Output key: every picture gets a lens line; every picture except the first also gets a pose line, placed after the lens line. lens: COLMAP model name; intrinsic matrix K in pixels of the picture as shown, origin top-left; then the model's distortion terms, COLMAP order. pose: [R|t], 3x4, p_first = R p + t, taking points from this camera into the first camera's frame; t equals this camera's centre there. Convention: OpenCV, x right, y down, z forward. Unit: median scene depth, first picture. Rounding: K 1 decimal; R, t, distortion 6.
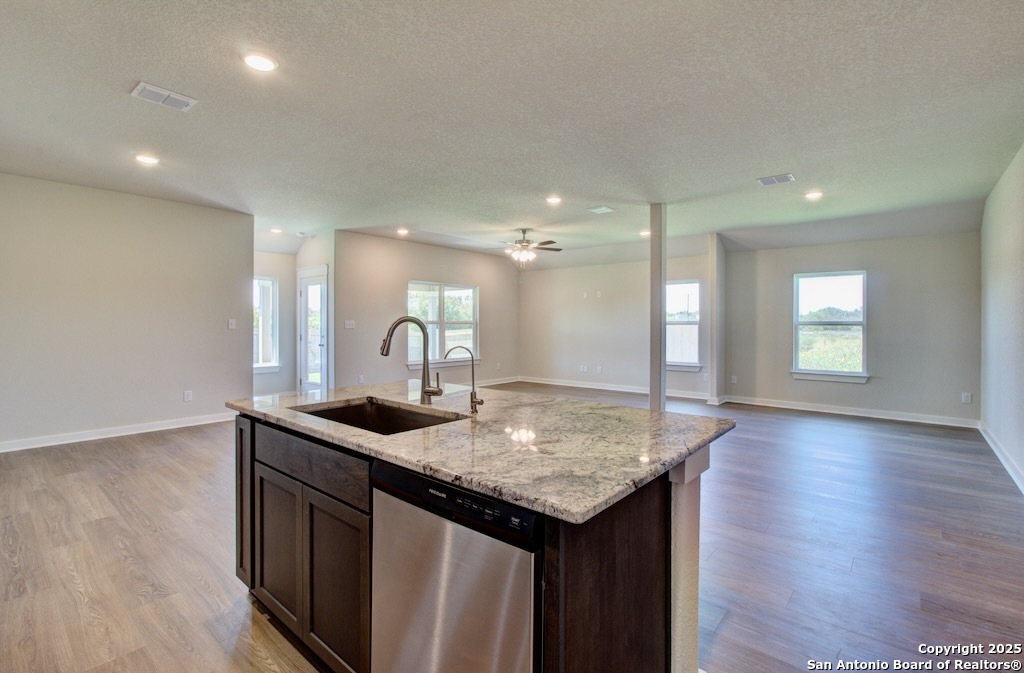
lens RADIAL K [[464.1, 0, 512.0], [0, 464.1, 336.5], [0, 0, 1]] dist [-0.022959, 0.000046]
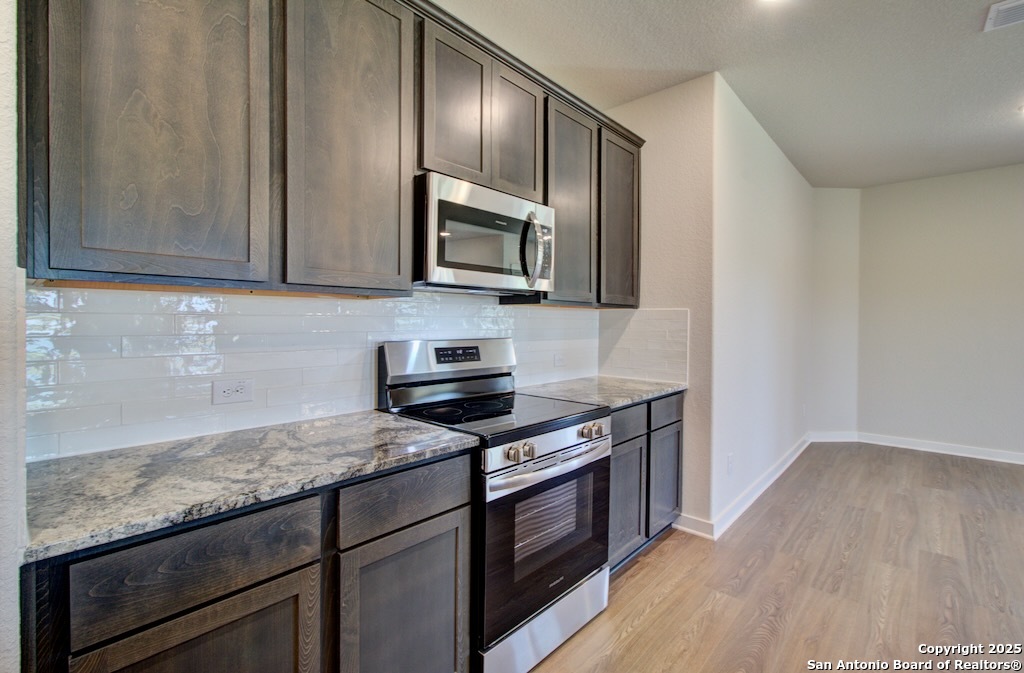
lens RADIAL K [[463.7, 0, 515.3], [0, 463.7, 326.6], [0, 0, 1]] dist [0.002684, -0.000086]
pose [[-0.033228, 0.000176, -0.999448, -0.006908], [-0.021692, 0.999764, 0.000897, -0.004692], [0.999212, 0.021710, -0.033216, 0.123337]]
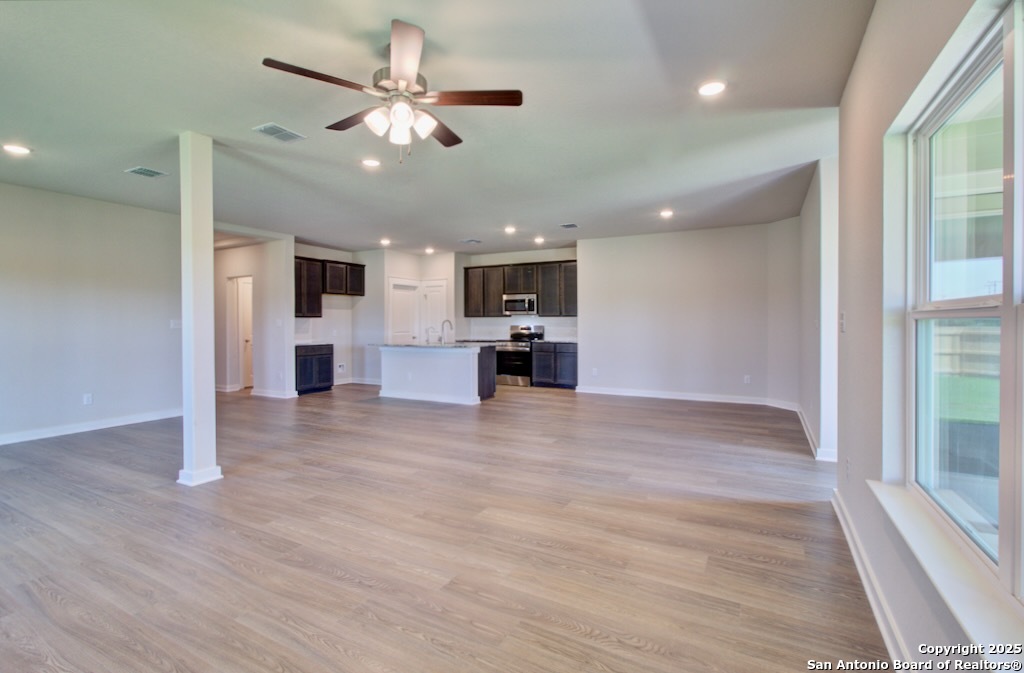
lens RADIAL K [[463.7, 0, 515.3], [0, 463.7, 326.6], [0, 0, 1]] dist [0.002684, -0.000086]
pose [[-0.977005, -0.001060, -0.213212, 0.009097], [-0.009240, 0.999259, 0.037371, -0.052222], [0.213015, 0.038481, -0.976291, 1.757669]]
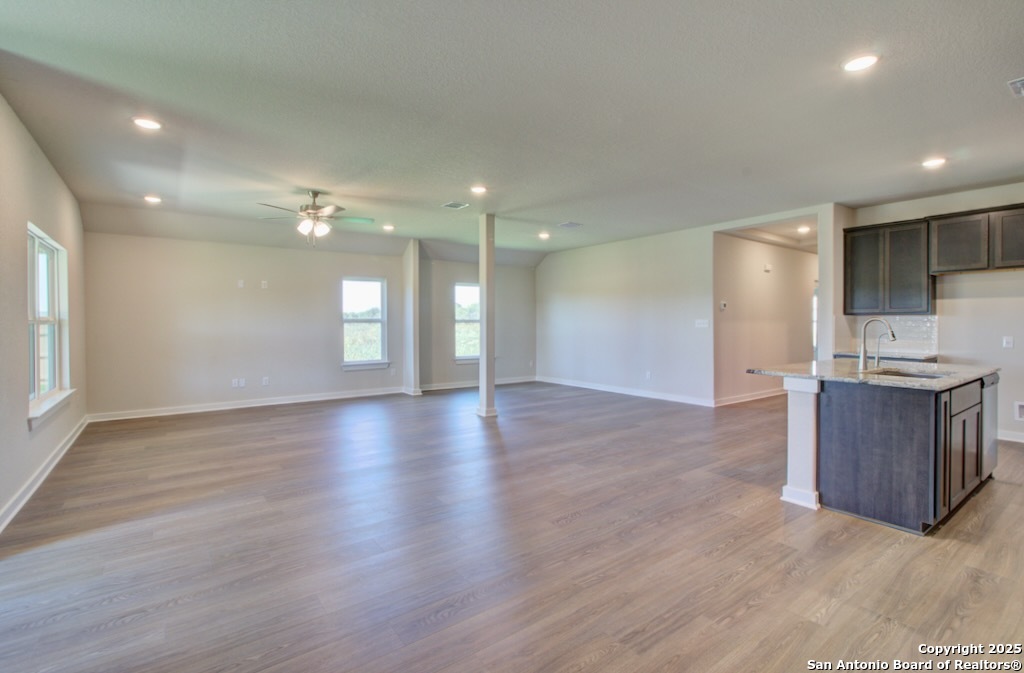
lens RADIAL K [[476.4, 0, 510.3], [0, 476.4, 323.7], [0, 0, 1]] dist [-0.011238, 0.000172]
pose [[0.233081, -0.008073, 0.972424, -0.809874], [0.028186, 0.999602, 0.001543, -0.023158], [-0.972049, 0.027049, 0.233216, 0.692011]]
